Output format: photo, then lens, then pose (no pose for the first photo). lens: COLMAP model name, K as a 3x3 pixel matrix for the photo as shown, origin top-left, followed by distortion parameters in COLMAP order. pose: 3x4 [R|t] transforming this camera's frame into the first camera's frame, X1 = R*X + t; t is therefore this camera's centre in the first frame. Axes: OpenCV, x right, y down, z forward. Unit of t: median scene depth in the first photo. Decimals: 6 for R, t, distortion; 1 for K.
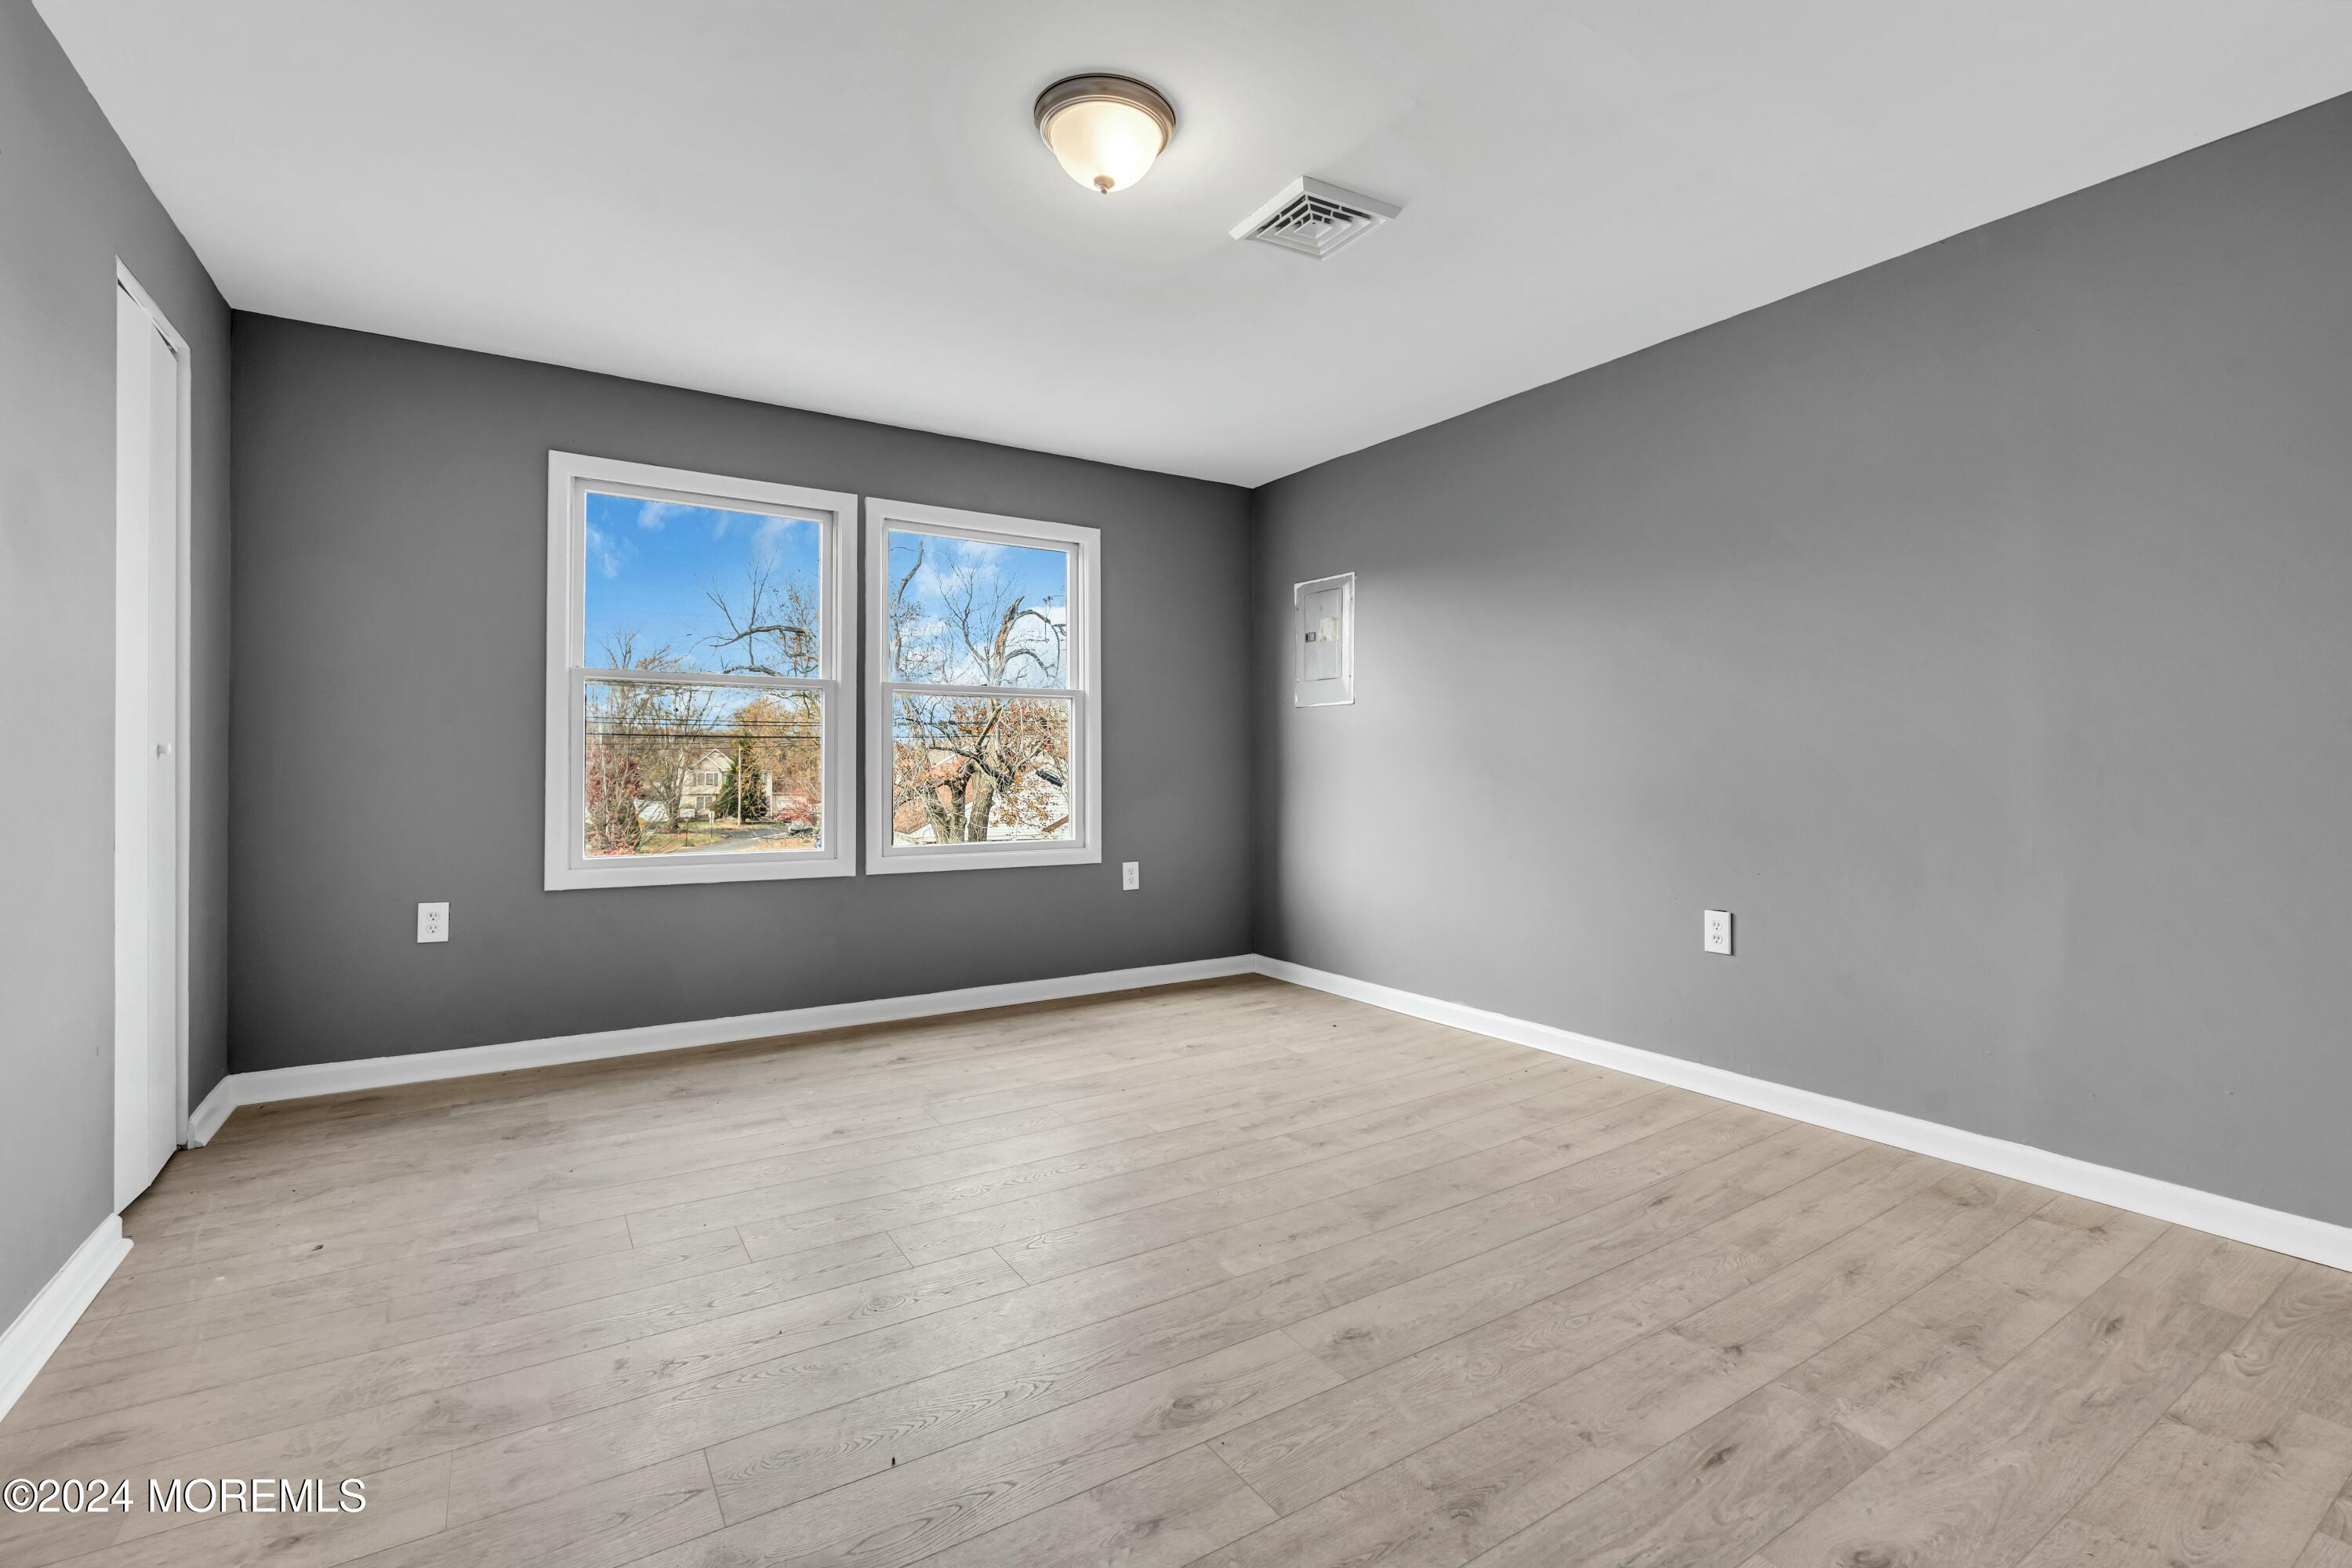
lens RADIAL K [[1050.8, 0, 1174.2], [0, 1050.8, 773.7], [0, 0, 1]] dist [-0.013790, 0.003225]
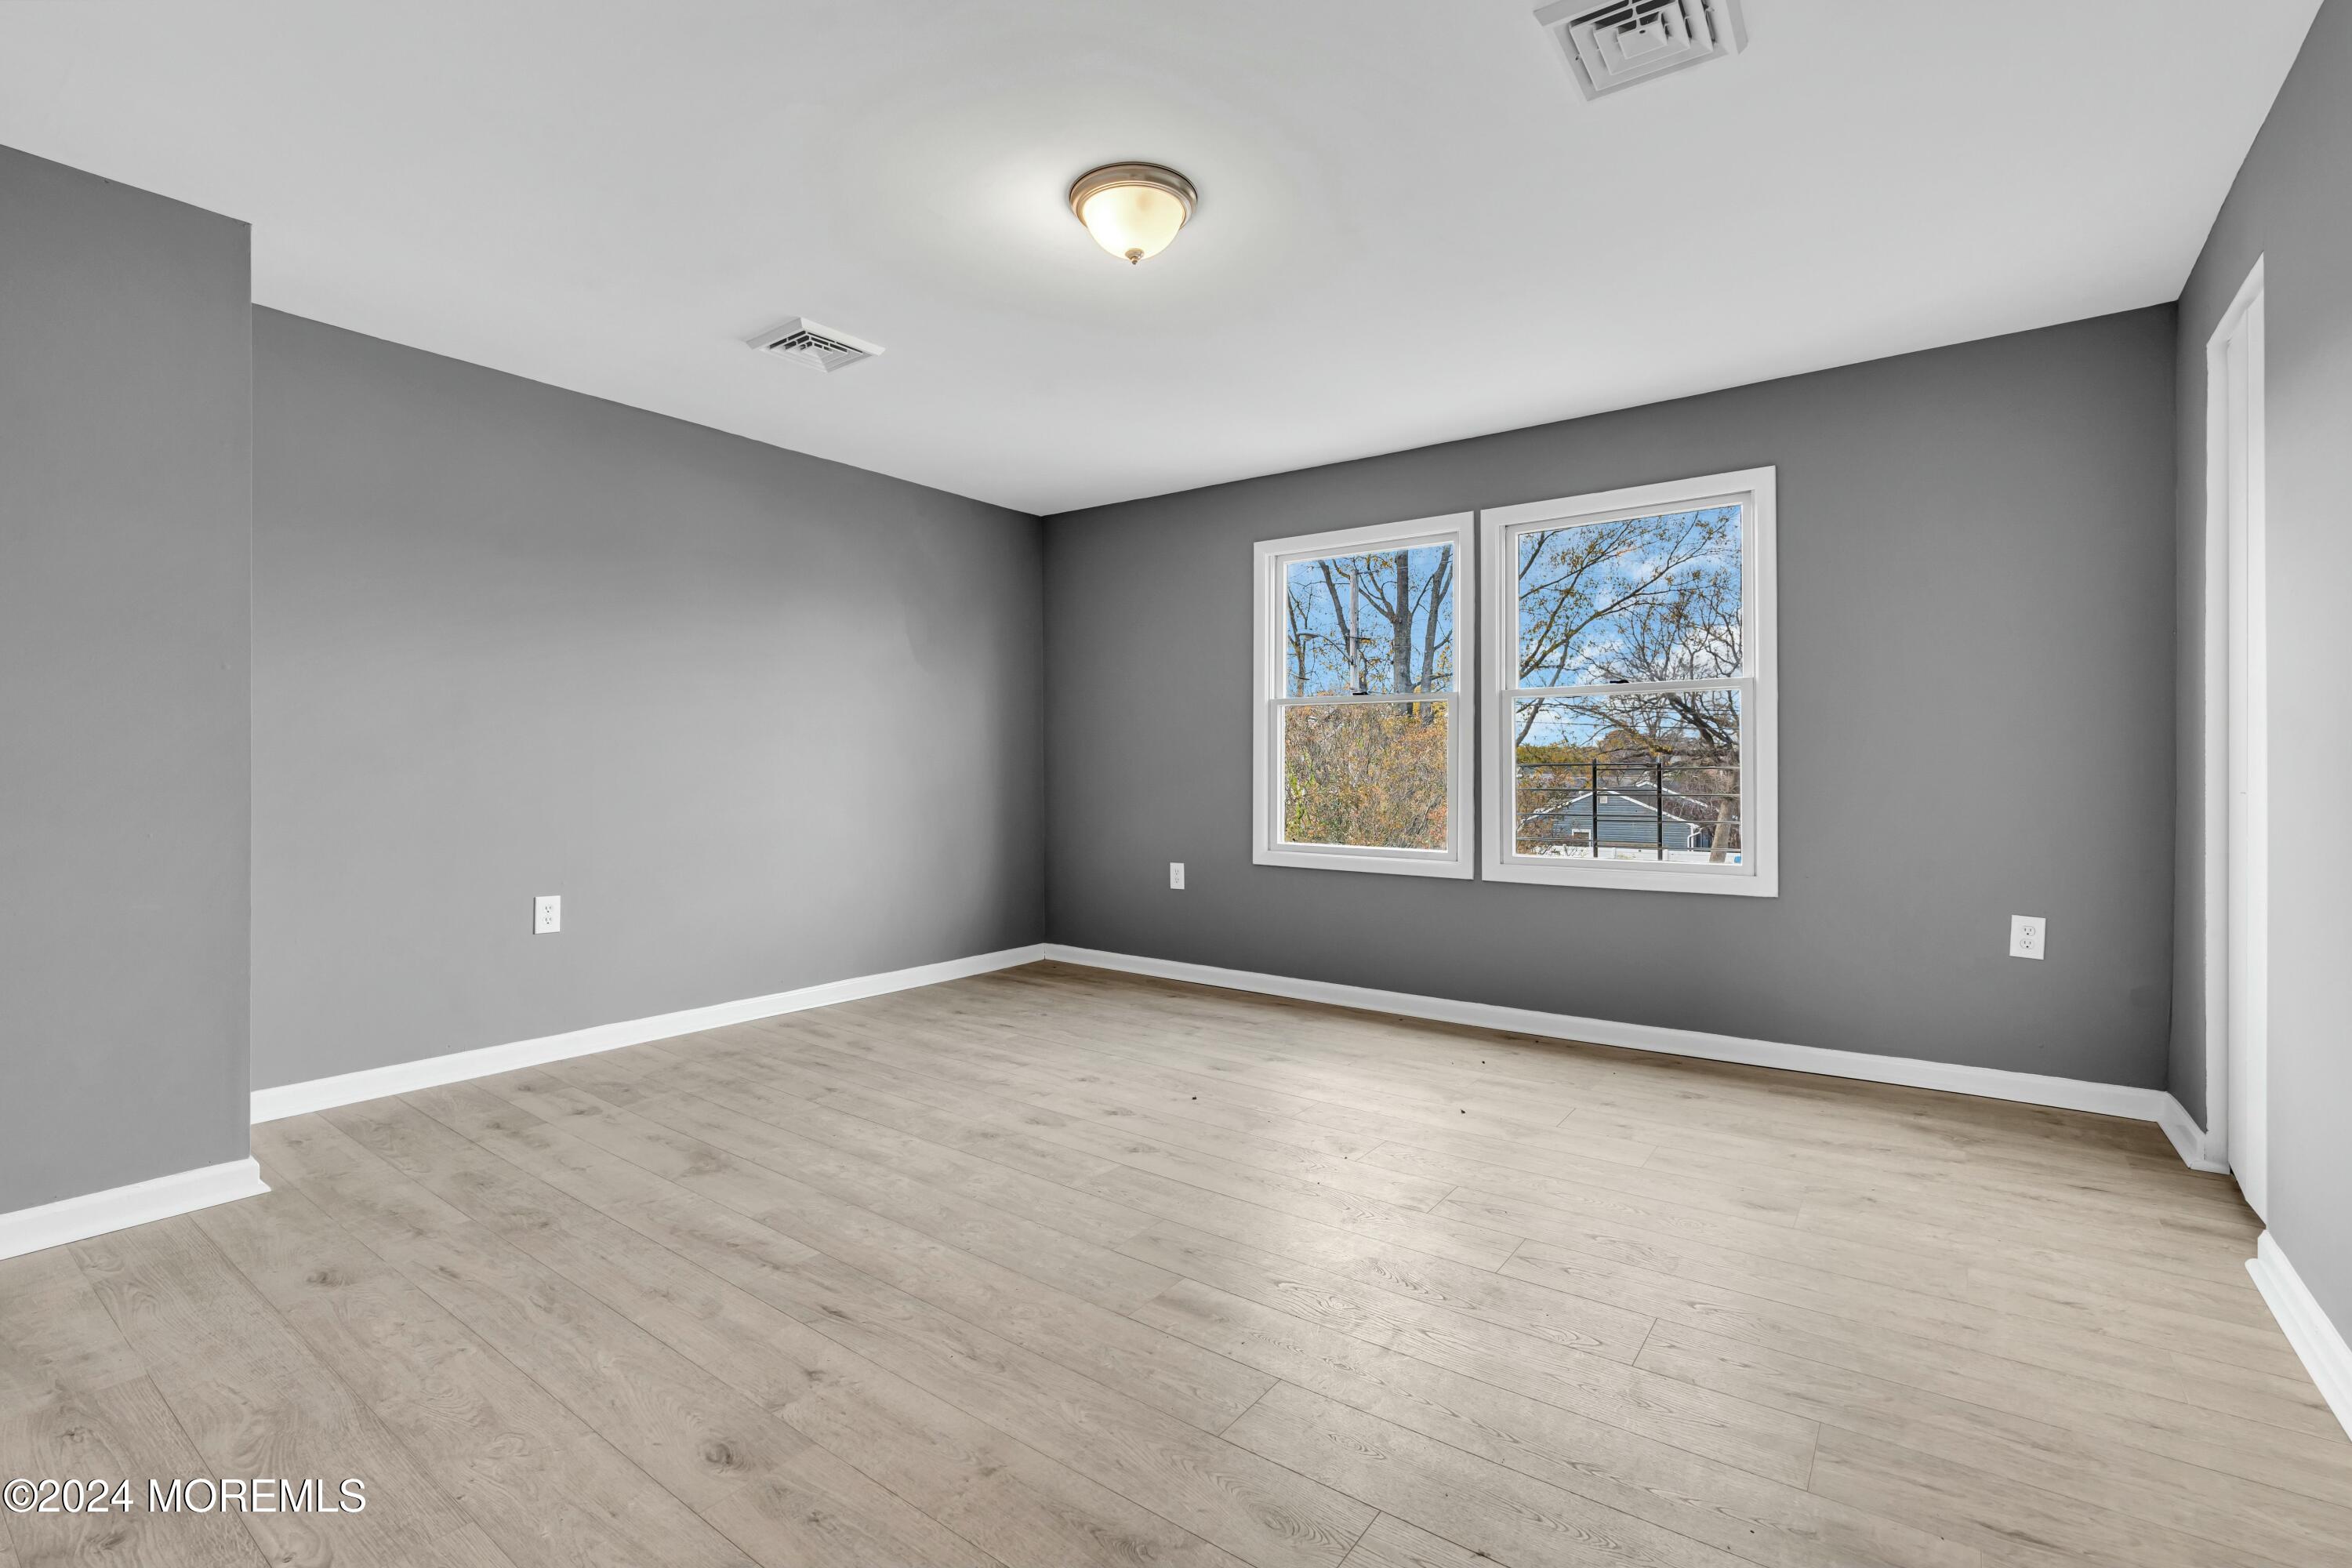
lens RADIAL K [[1050.8, 0, 1170.4], [0, 1050.8, 774.1], [0, 0, 1]] dist [-0.013790, 0.003225]
pose [[0.341093, 0.000544, -0.940029, 0.638076], [-0.005303, 0.999985, -0.001345, -0.003720], [0.940015, 0.005444, 0.341091, 0.412233]]
